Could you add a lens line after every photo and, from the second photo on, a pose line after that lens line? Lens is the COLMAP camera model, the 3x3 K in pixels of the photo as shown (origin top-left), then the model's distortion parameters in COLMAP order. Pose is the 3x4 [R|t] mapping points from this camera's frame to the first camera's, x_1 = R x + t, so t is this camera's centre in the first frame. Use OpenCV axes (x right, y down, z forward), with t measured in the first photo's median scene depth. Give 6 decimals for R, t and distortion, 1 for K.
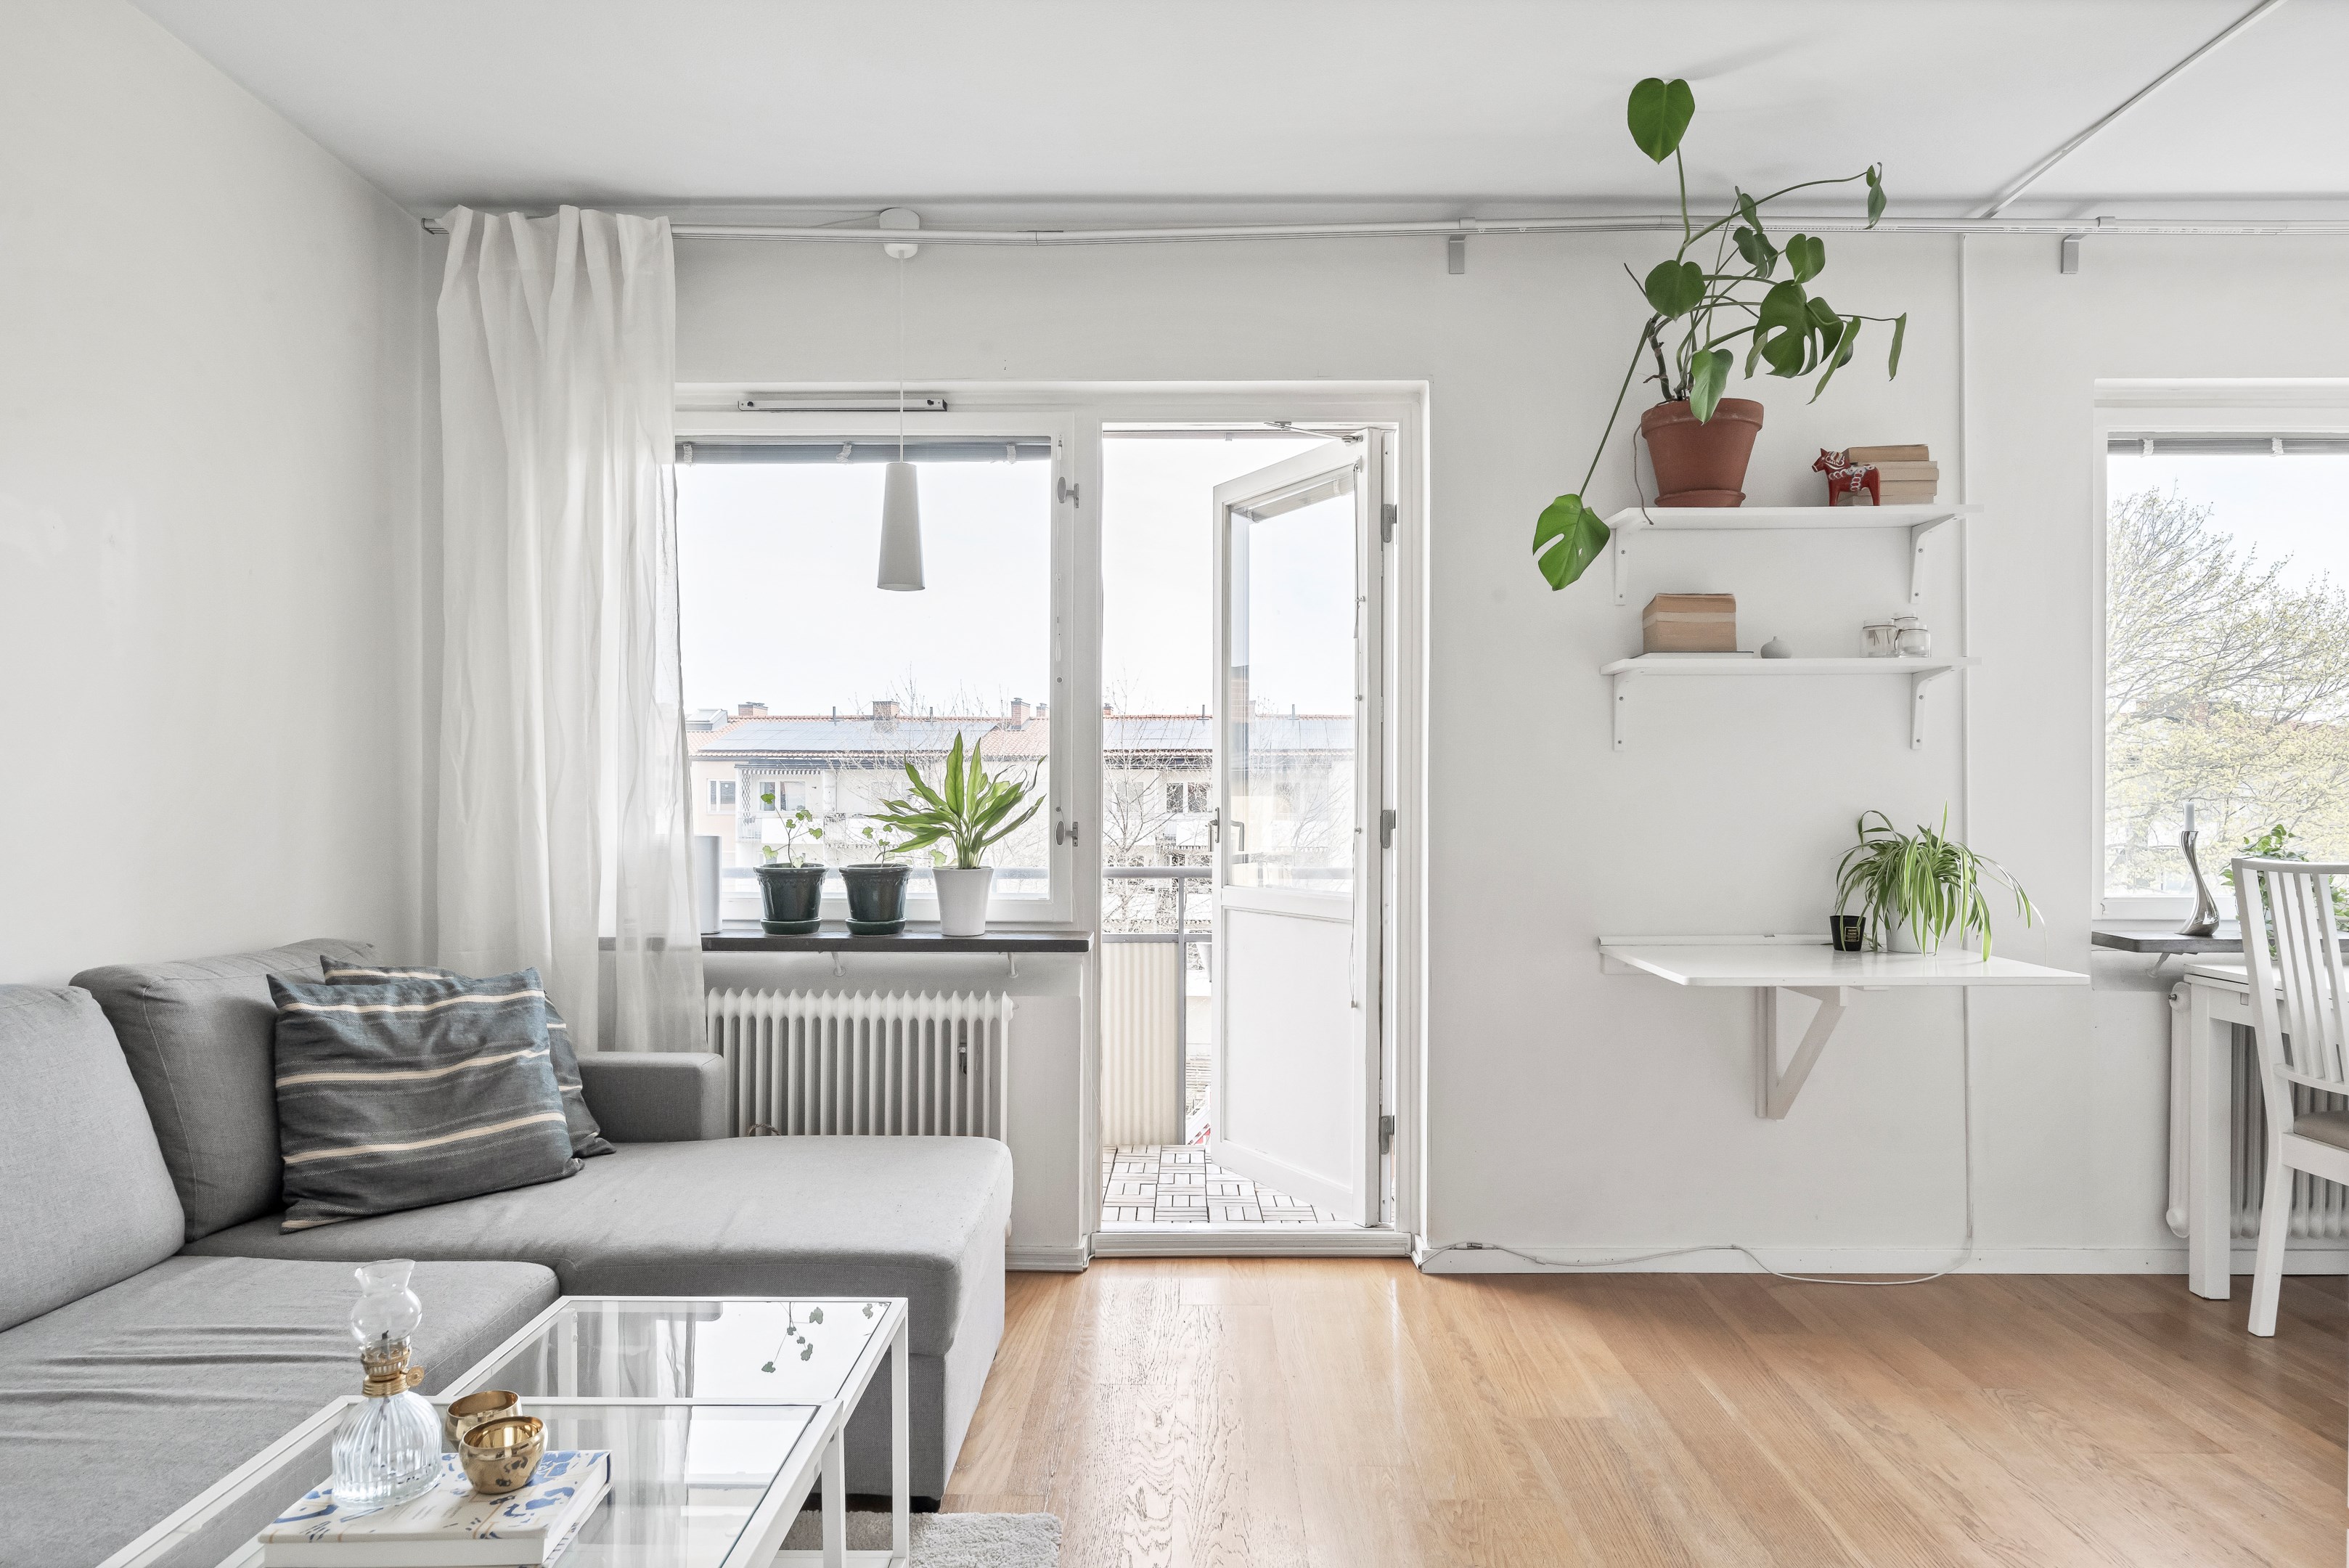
lens RADIAL K [[1408.6, 0, 1173.3], [0, 1408.6, 791.3], [0, 0, 1]] dist [-0.000312, 0.000869]
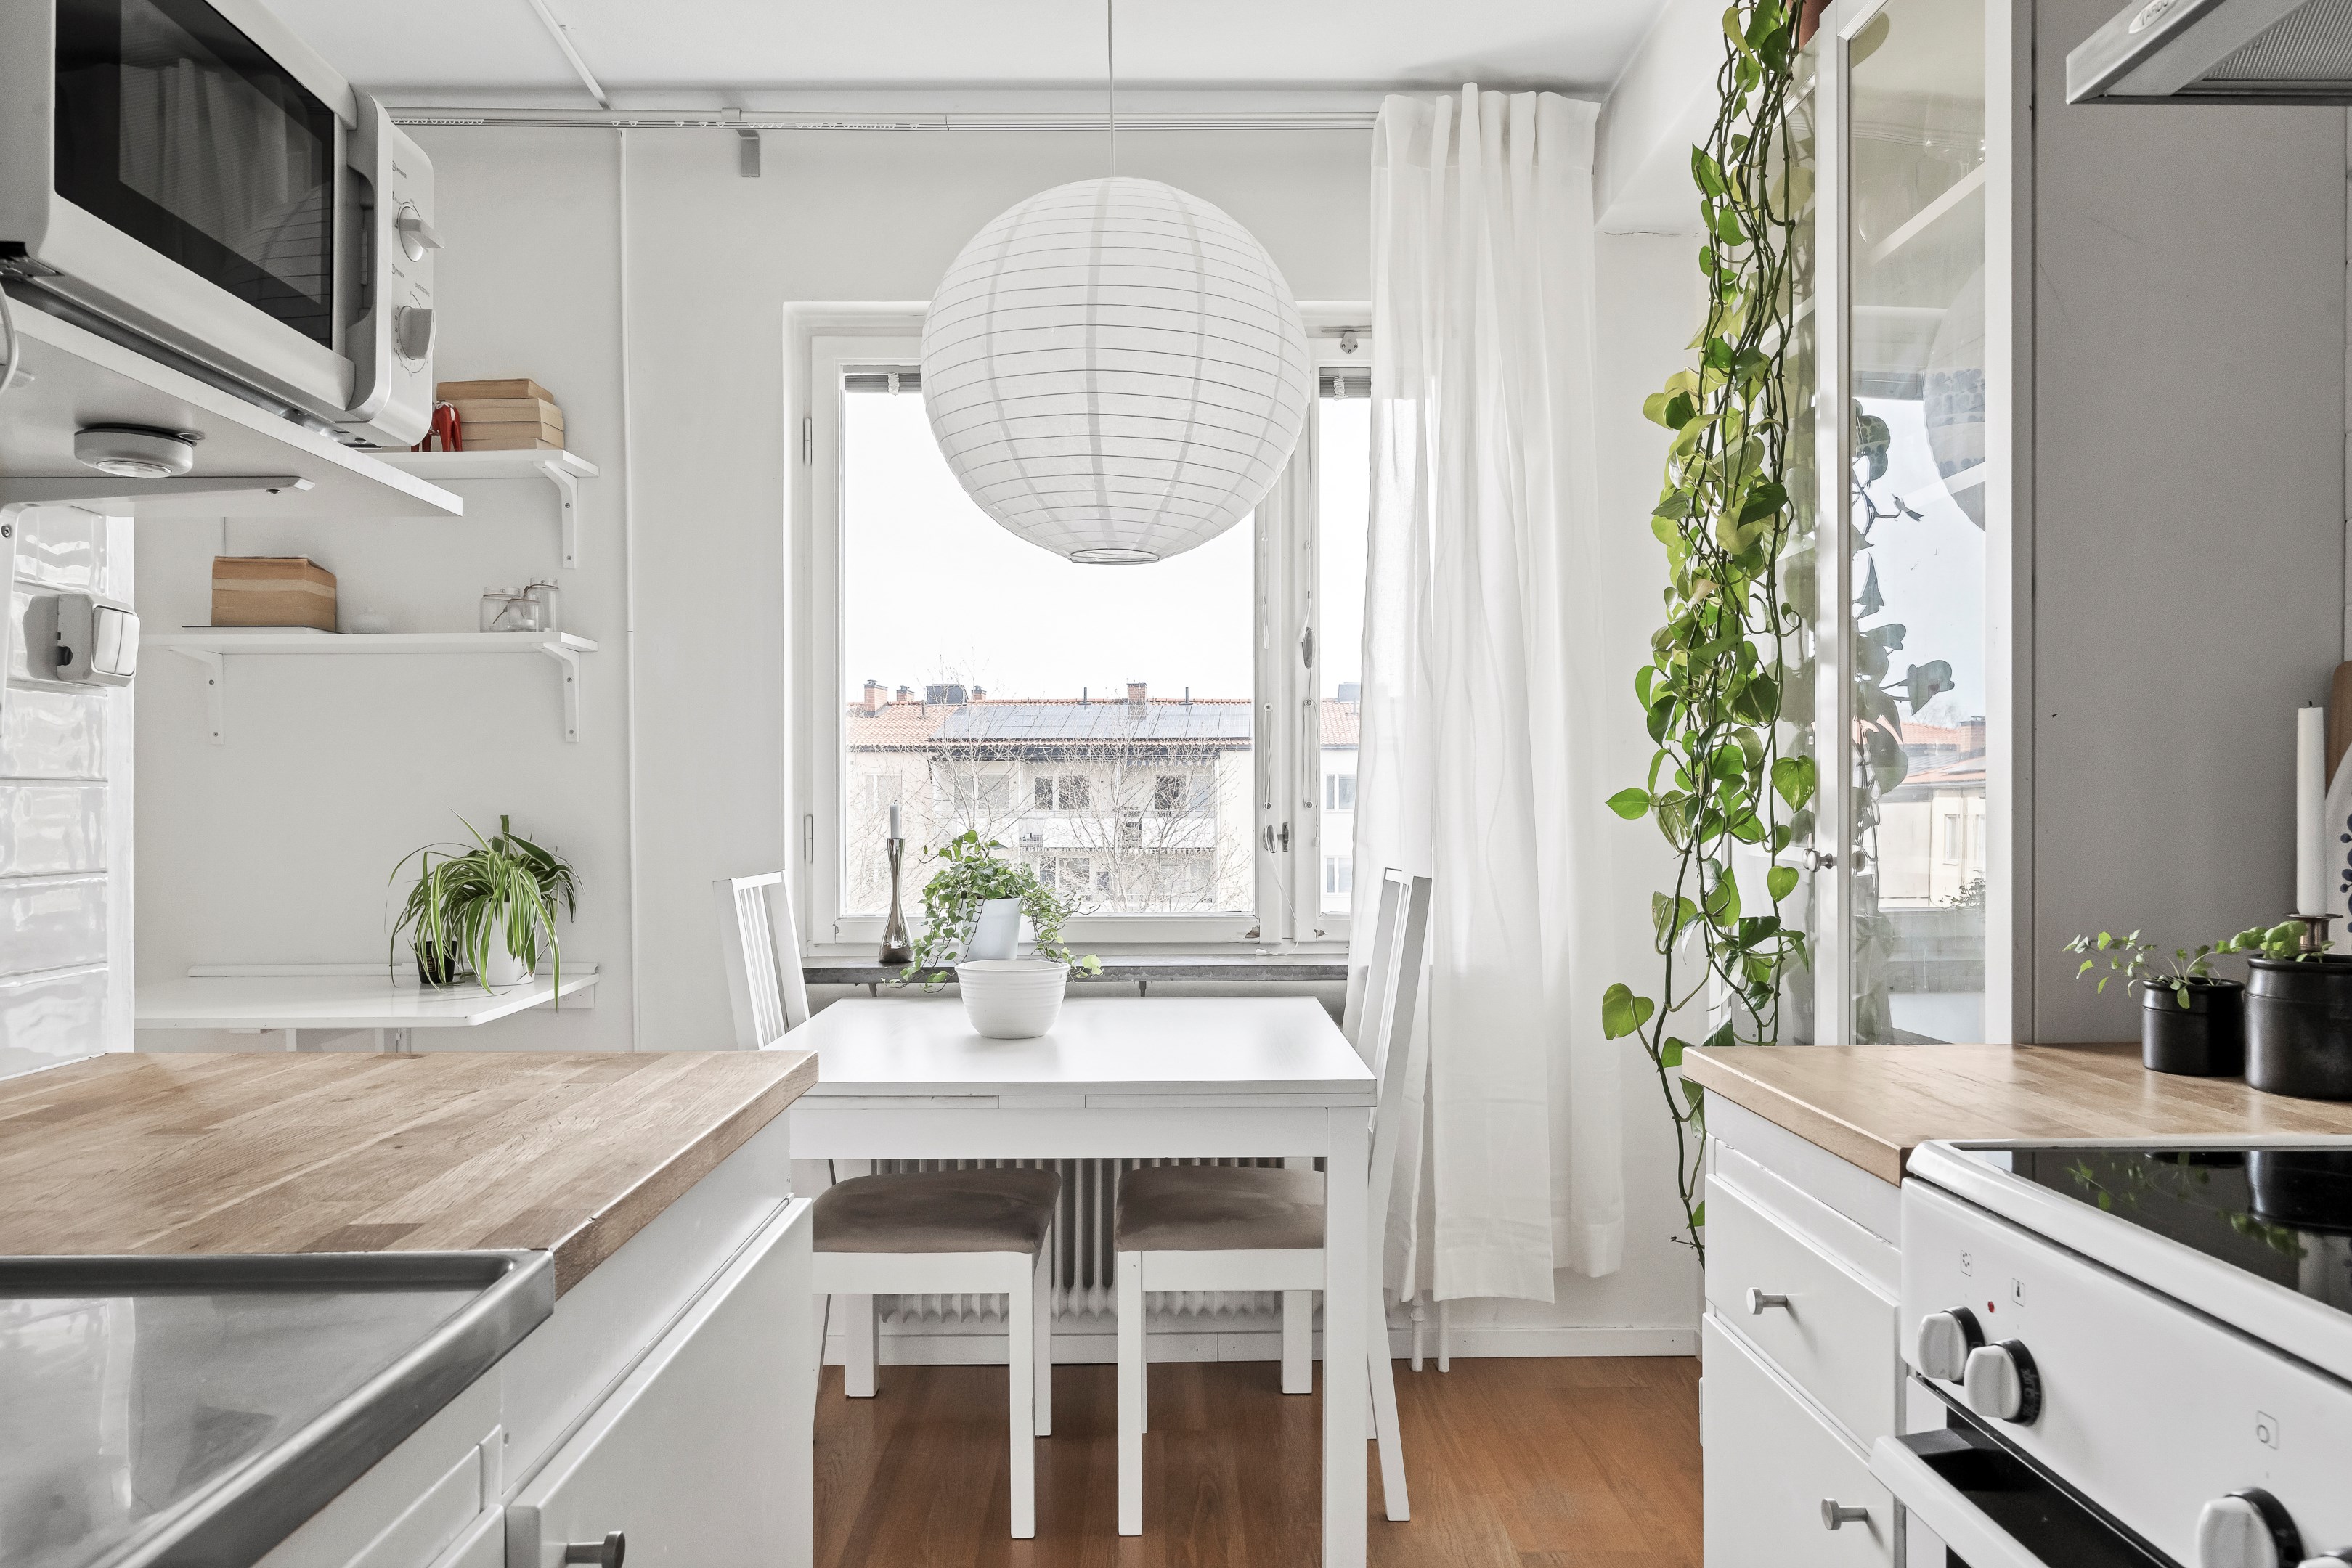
lens RADIAL K [[1583.5, 0, 1180.2], [0, 1583.5, 789.7], [0, 0, 1]] dist [-0.000695, -0.001453]
pose [[0.999457, -0.003546, 0.032764, 0.863117], [0.003443, 0.999989, 0.003195, -0.003593], [-0.032775, -0.003081, 0.999458, 0.047050]]
